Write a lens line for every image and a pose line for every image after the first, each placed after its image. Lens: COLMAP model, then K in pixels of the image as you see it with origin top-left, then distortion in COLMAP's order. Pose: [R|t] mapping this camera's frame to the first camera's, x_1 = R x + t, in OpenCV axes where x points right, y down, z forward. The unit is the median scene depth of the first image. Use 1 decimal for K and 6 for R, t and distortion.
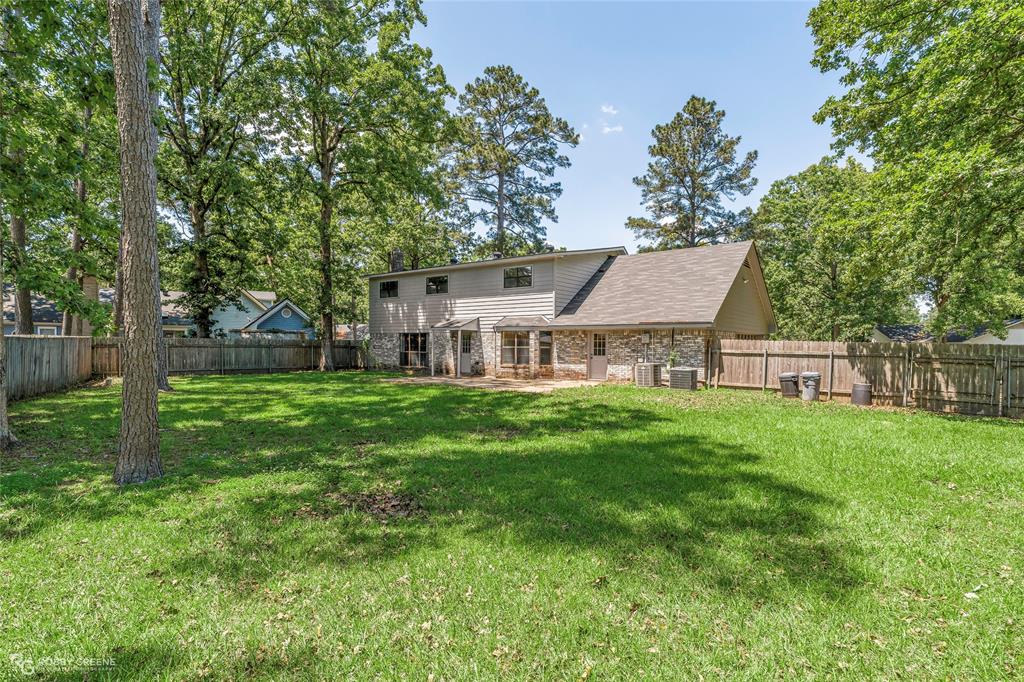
lens RADIAL K [[527.5, 0, 513.2], [0, 527.5, 349.1], [0, 0, 1]] dist [-0.000044, -0.000041]
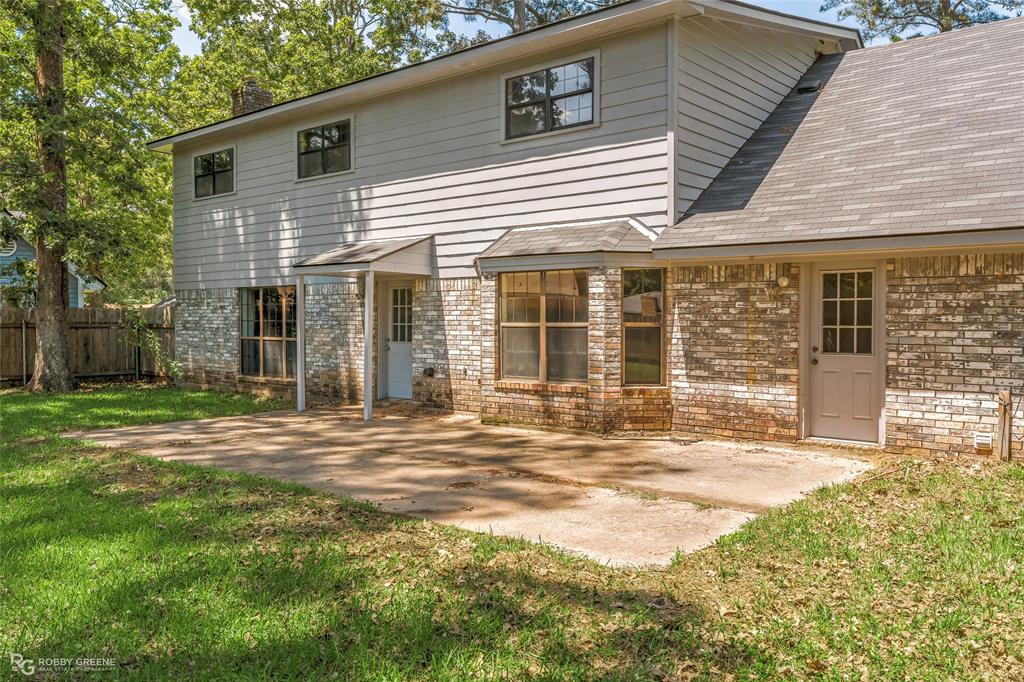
lens RADIAL K [[838.5, 0, 511.8], [0, 838.5, 330.3], [0, 0, 1]] dist [-0.002630, 0.006904]
pose [[0.998299, -0.007136, -0.057862, 0.014460], [0.007574, 0.999944, 0.007364, -0.003837], [0.057806, -0.007790, 0.998297, 0.505227]]
